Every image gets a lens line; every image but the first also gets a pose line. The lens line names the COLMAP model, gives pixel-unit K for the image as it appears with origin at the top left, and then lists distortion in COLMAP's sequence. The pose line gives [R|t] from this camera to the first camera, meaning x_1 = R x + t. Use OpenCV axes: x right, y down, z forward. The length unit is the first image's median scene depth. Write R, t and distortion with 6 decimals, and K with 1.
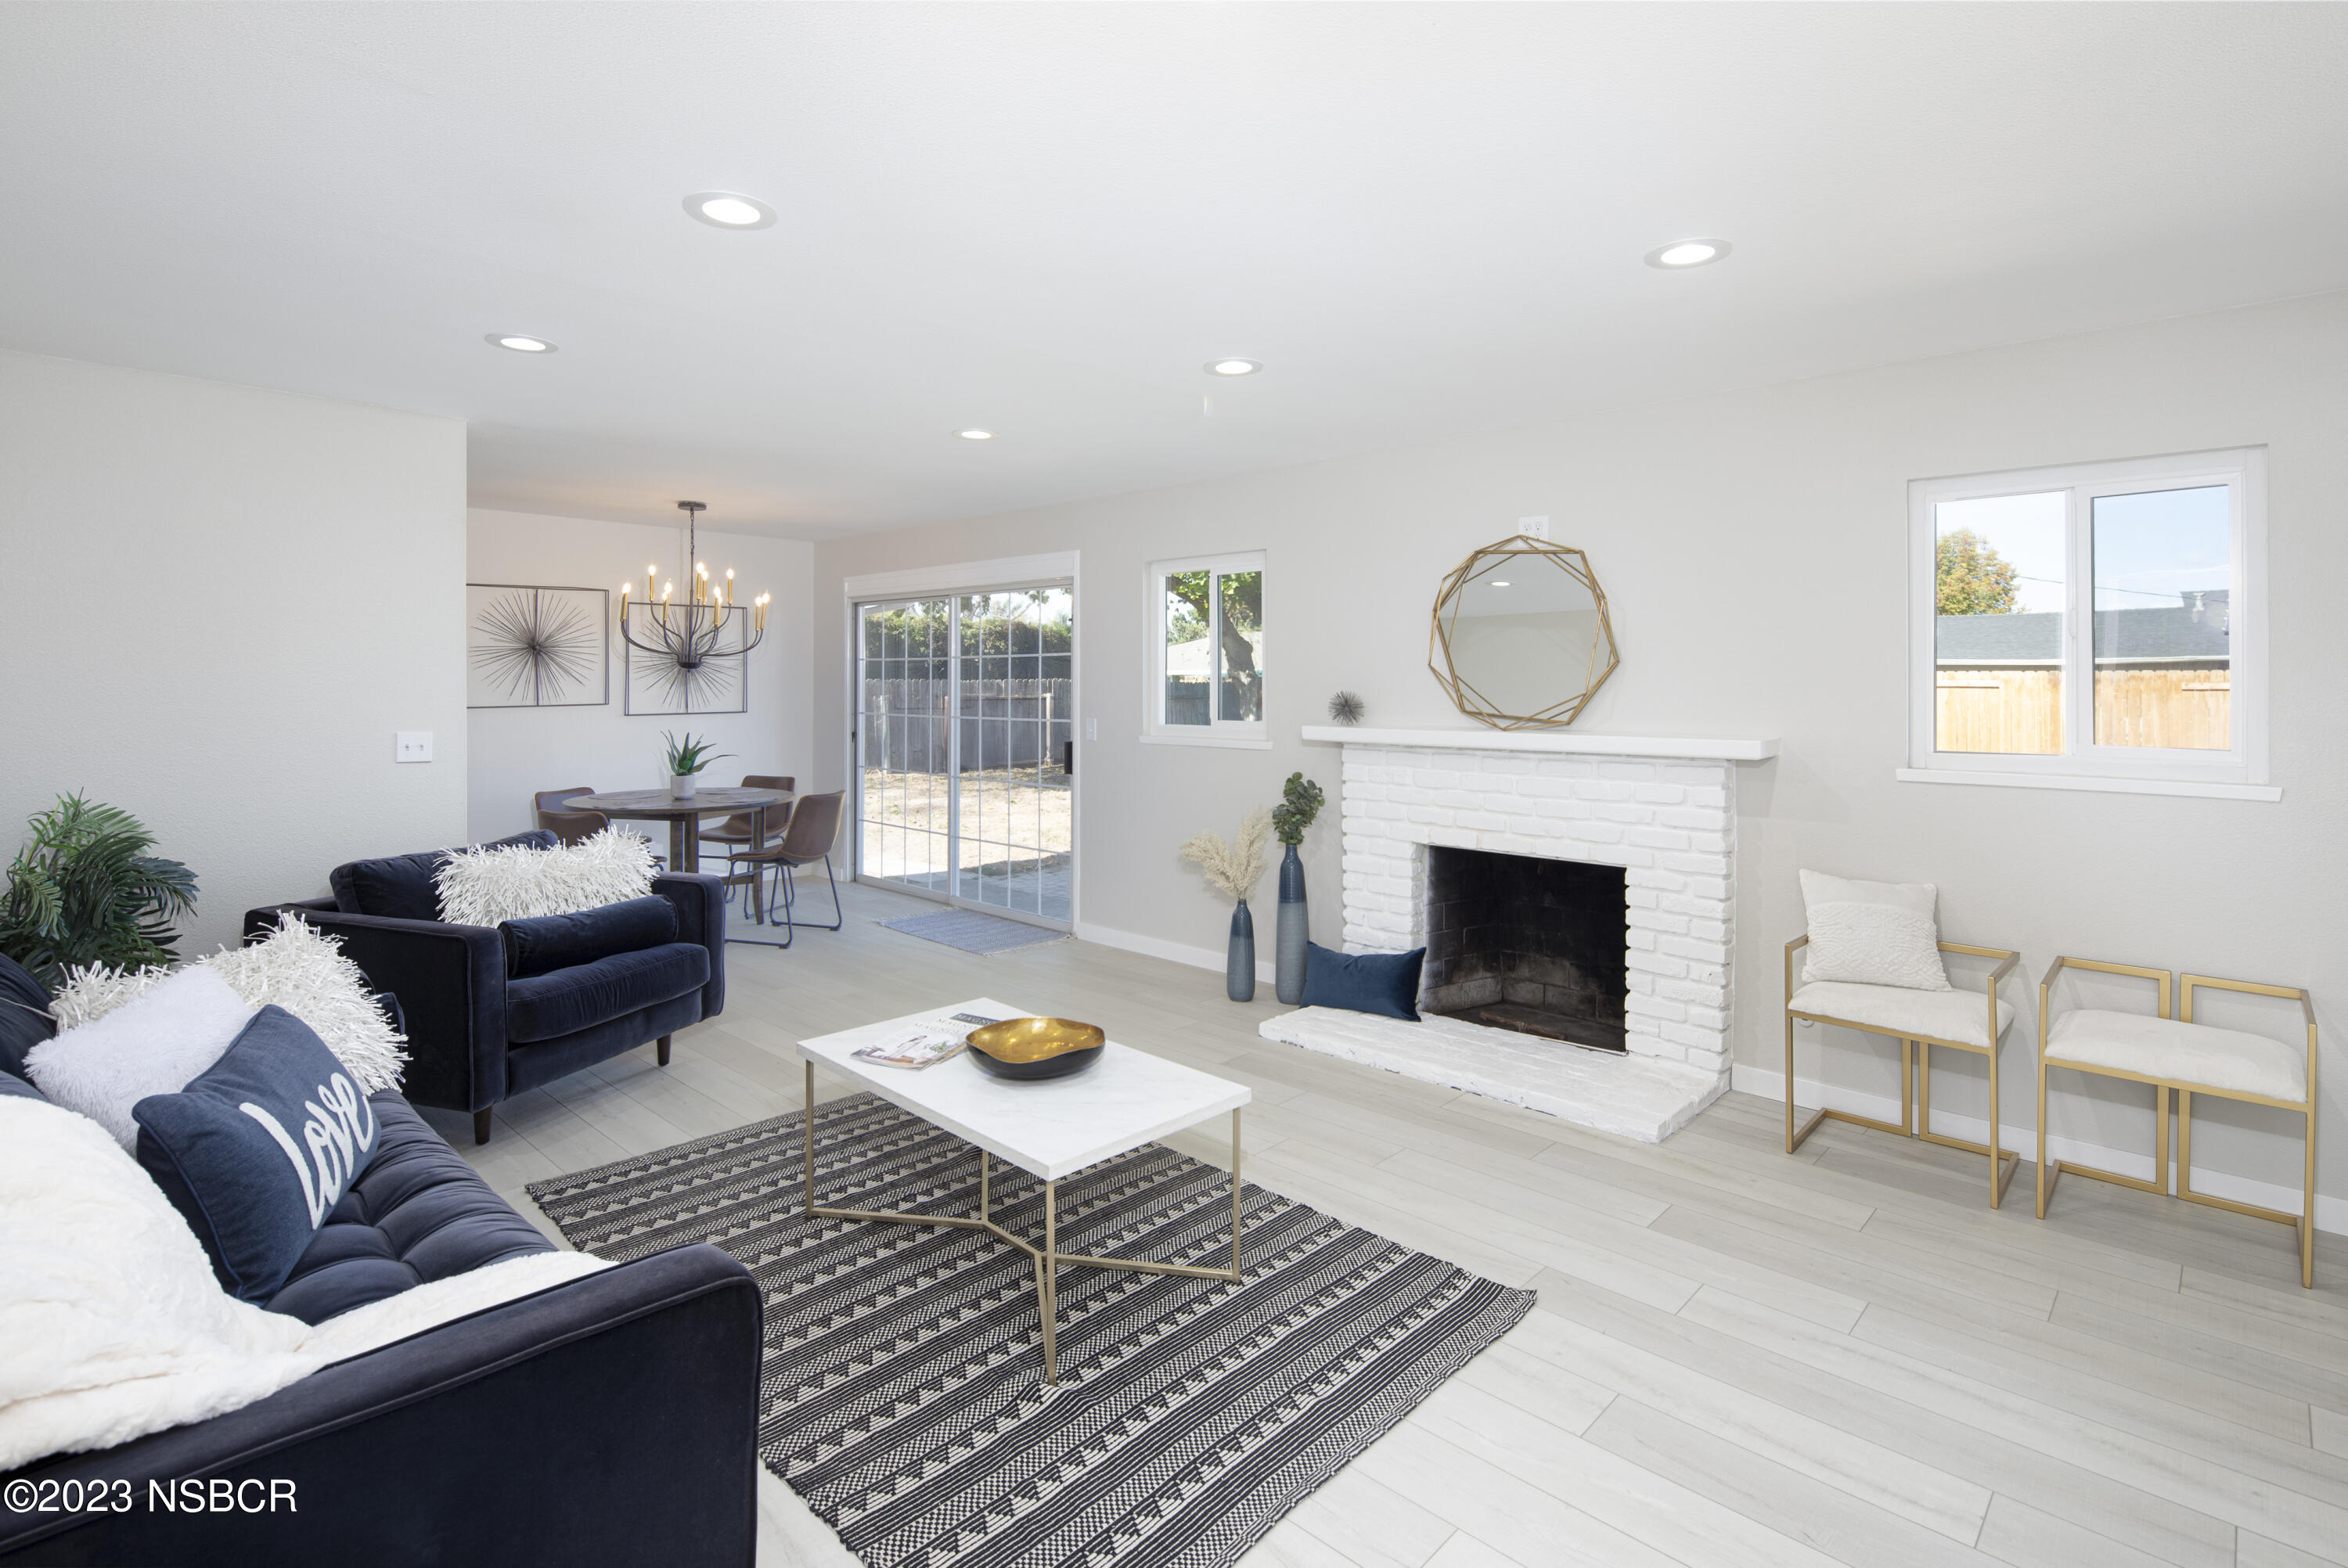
lens RADIAL K [[1157.7, 0, 1170.3], [0, 1157.7, 673.3], [0, 0, 1]] dist [-0.000972, -0.003111]
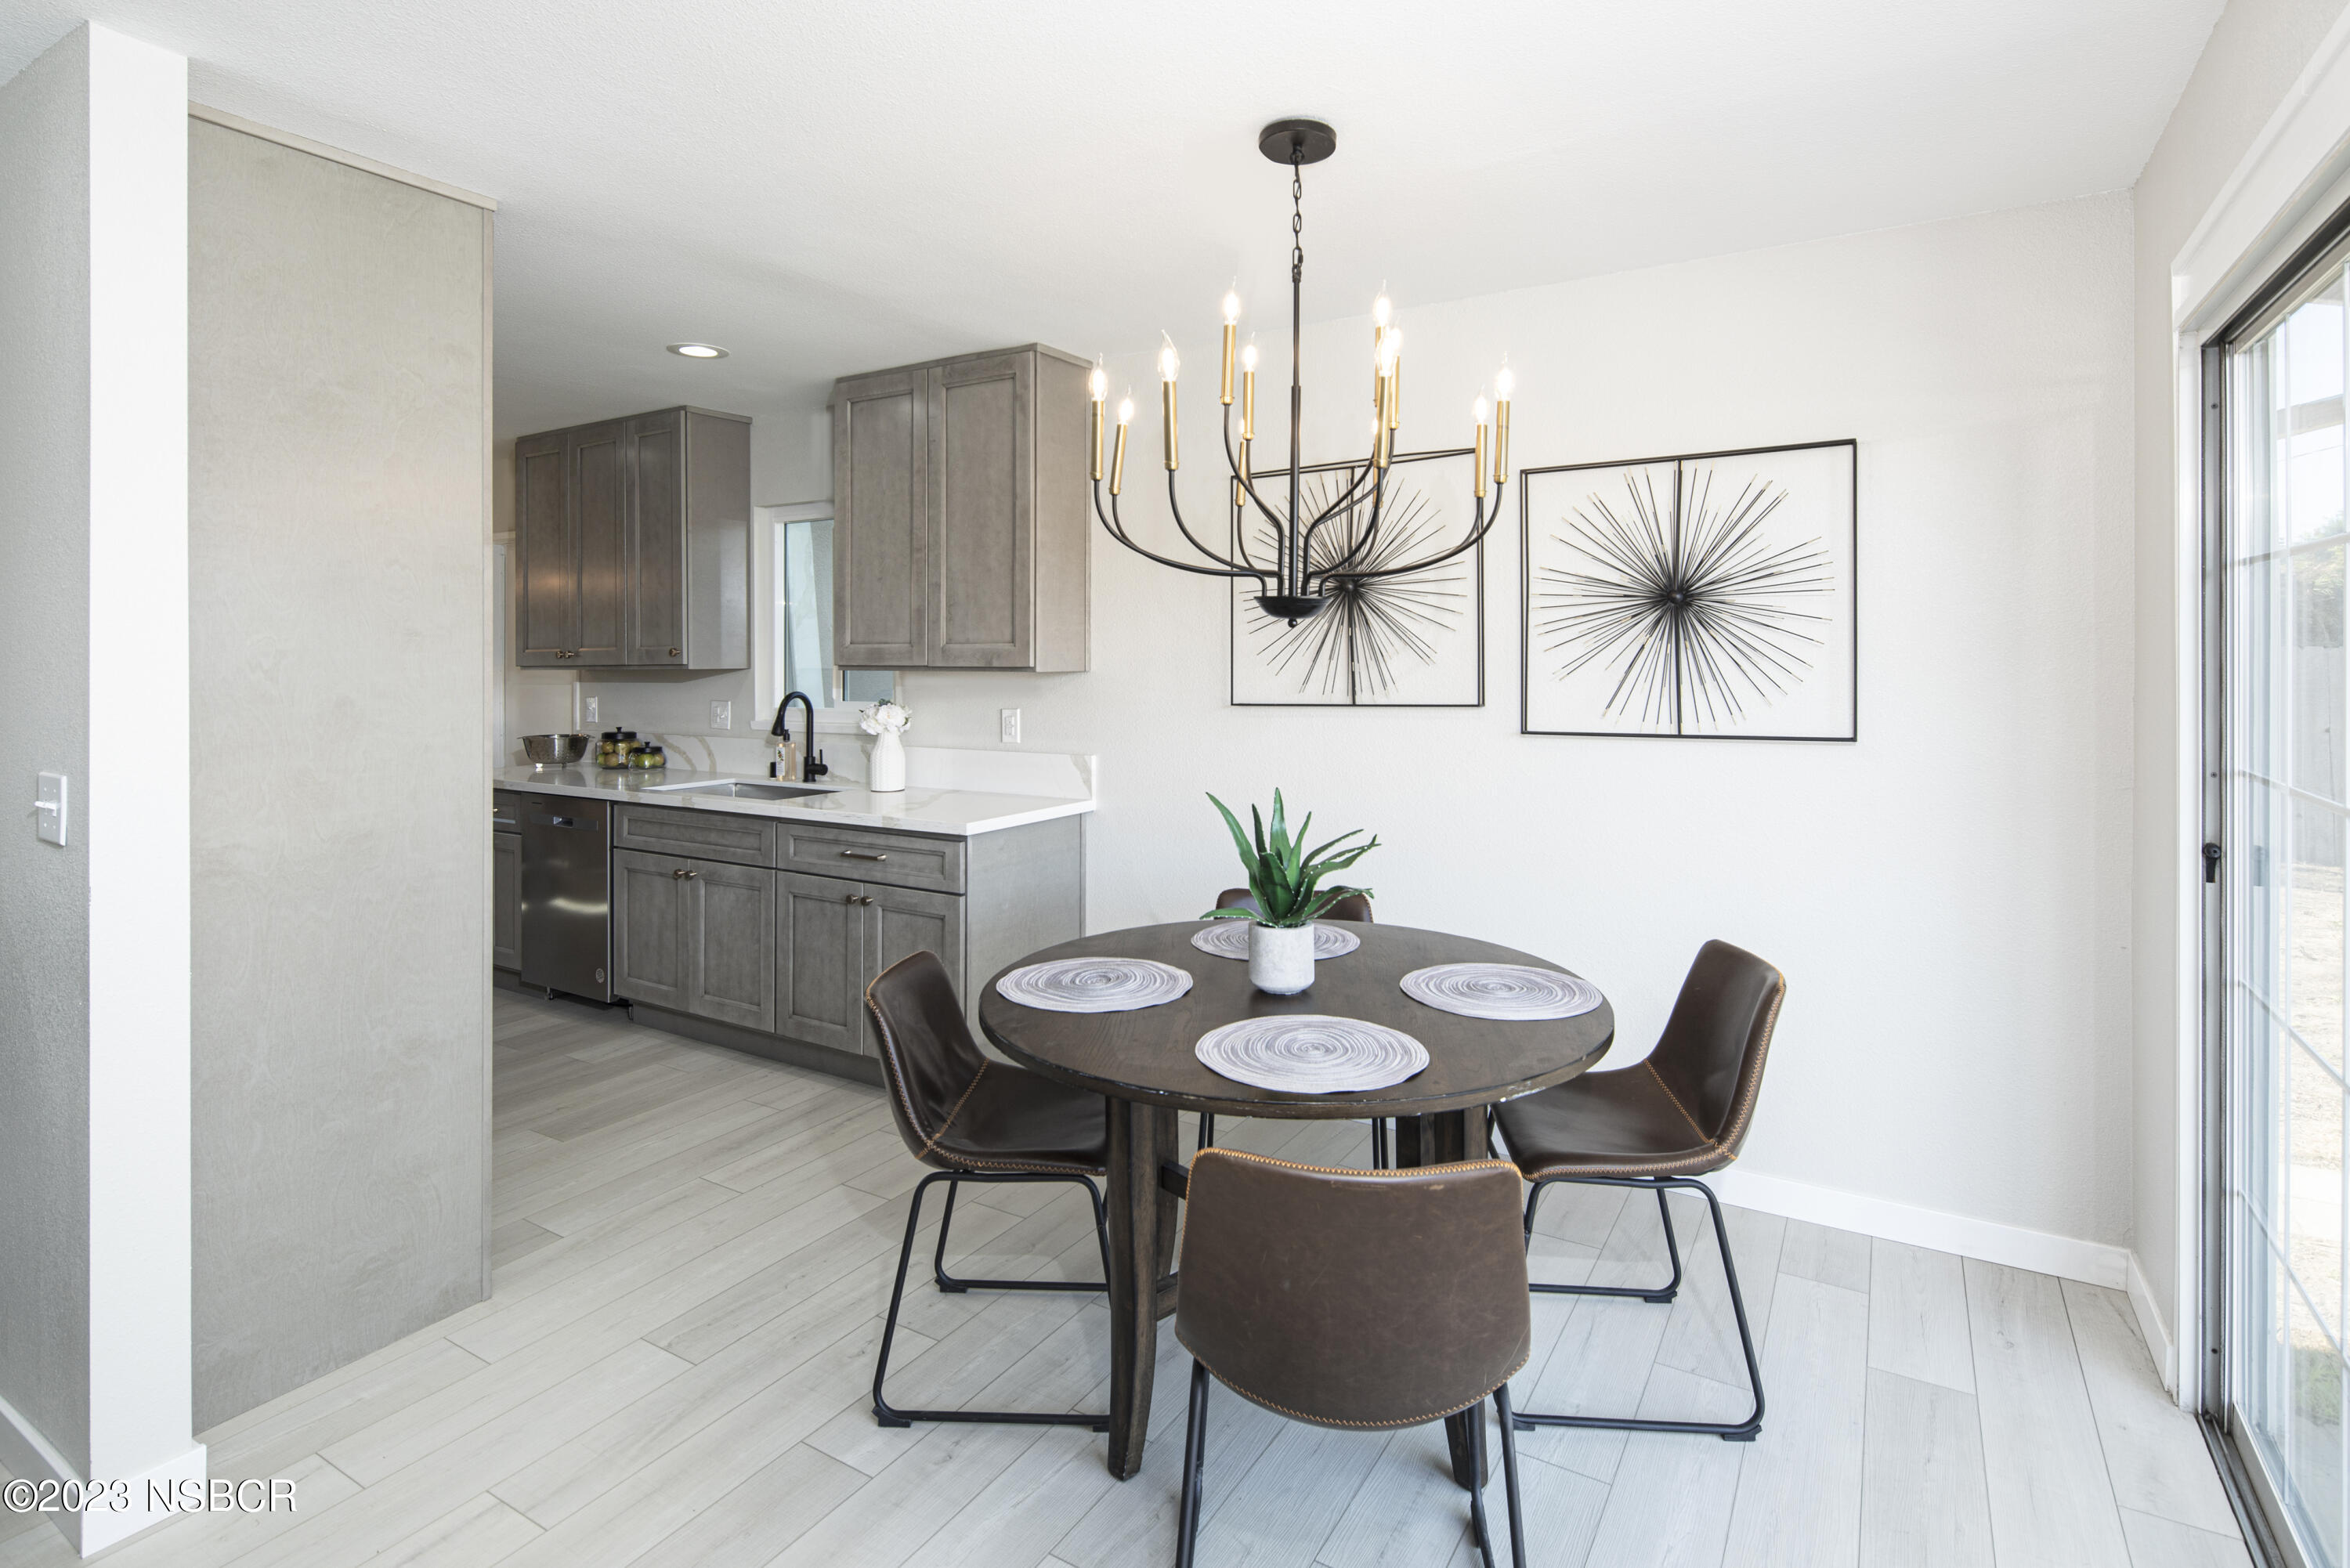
lens RADIAL K [[1158.7, 0, 1152.7], [0, 1158.7, 663.6], [0, 0, 1]] dist [-0.000972, -0.003111]
pose [[0.206403, 0.001279, -0.978466, -0.121573], [0.010576, 0.999938, 0.003538, 0.011641], [0.978410, -0.011079, 0.206377, 1.175572]]
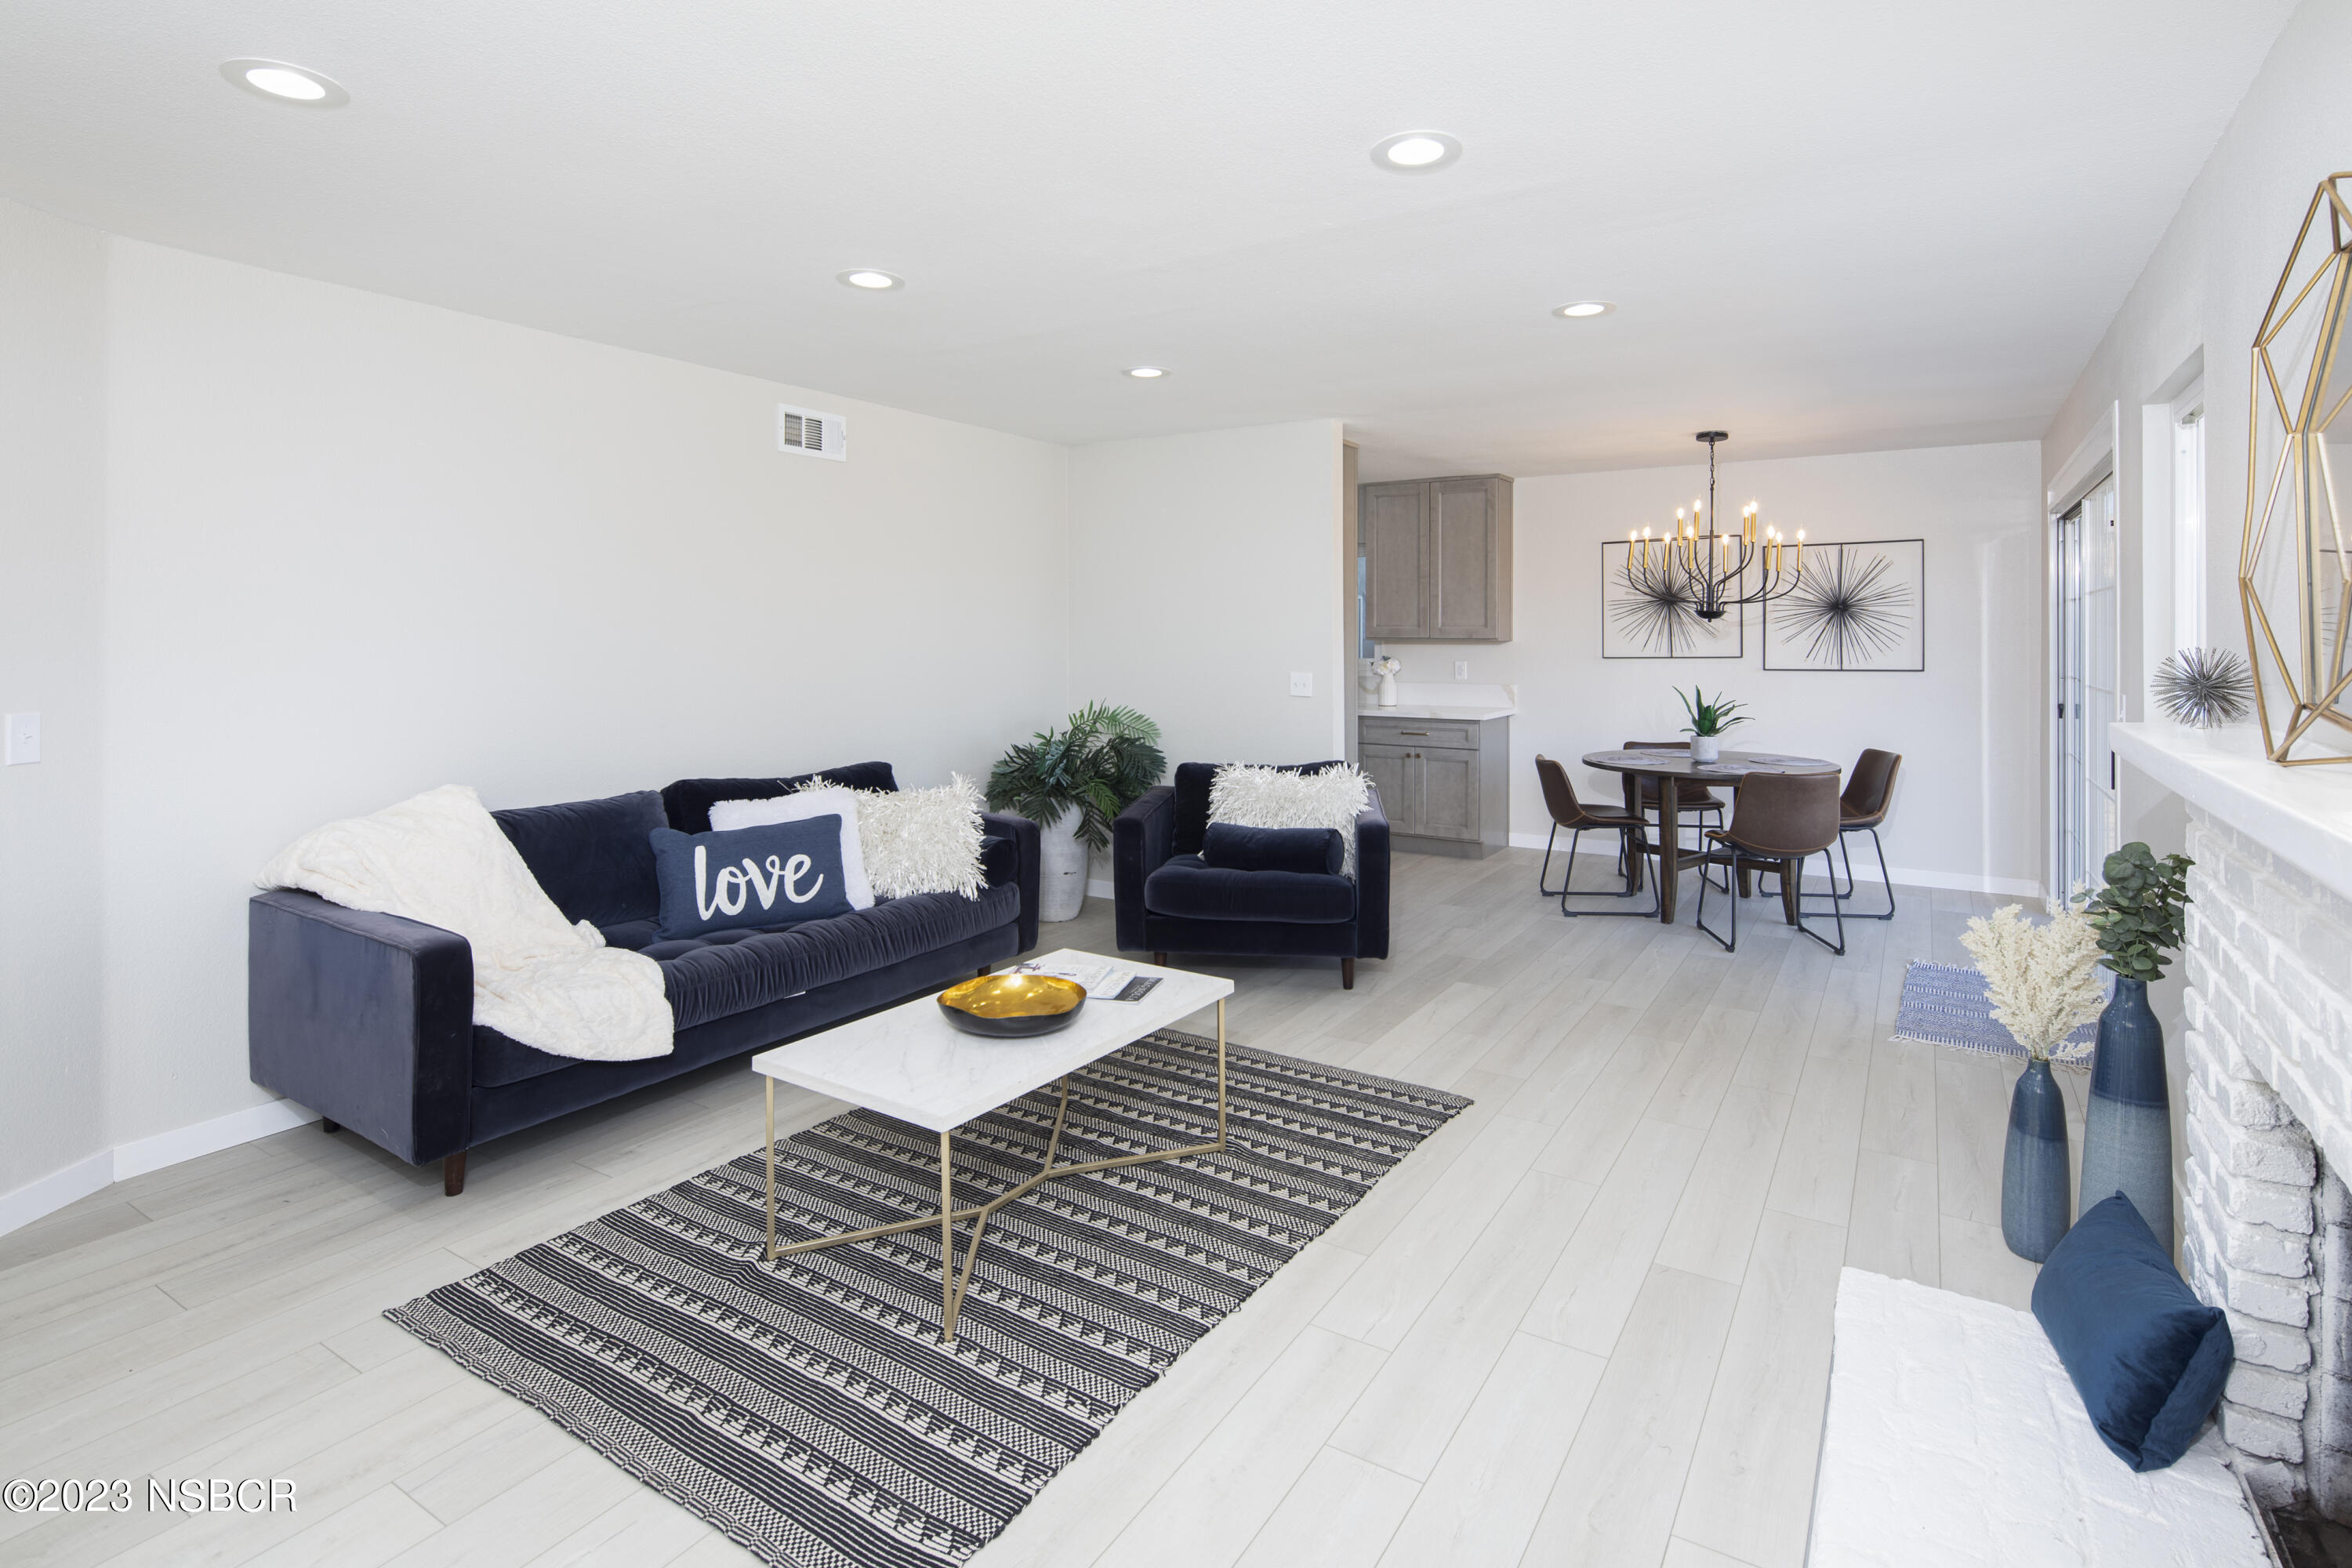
lens RADIAL K [[1159.8, 0, 1163.0], [0, 1159.8, 630.0], [0, 0, 1]] dist [-0.000972, -0.003111]
pose [[0.187377, -0.007054, -0.982263, 0.505457], [0.007143, 0.999958, -0.005818, 0.010439], [0.982262, -0.005926, 0.187419, 0.552964]]
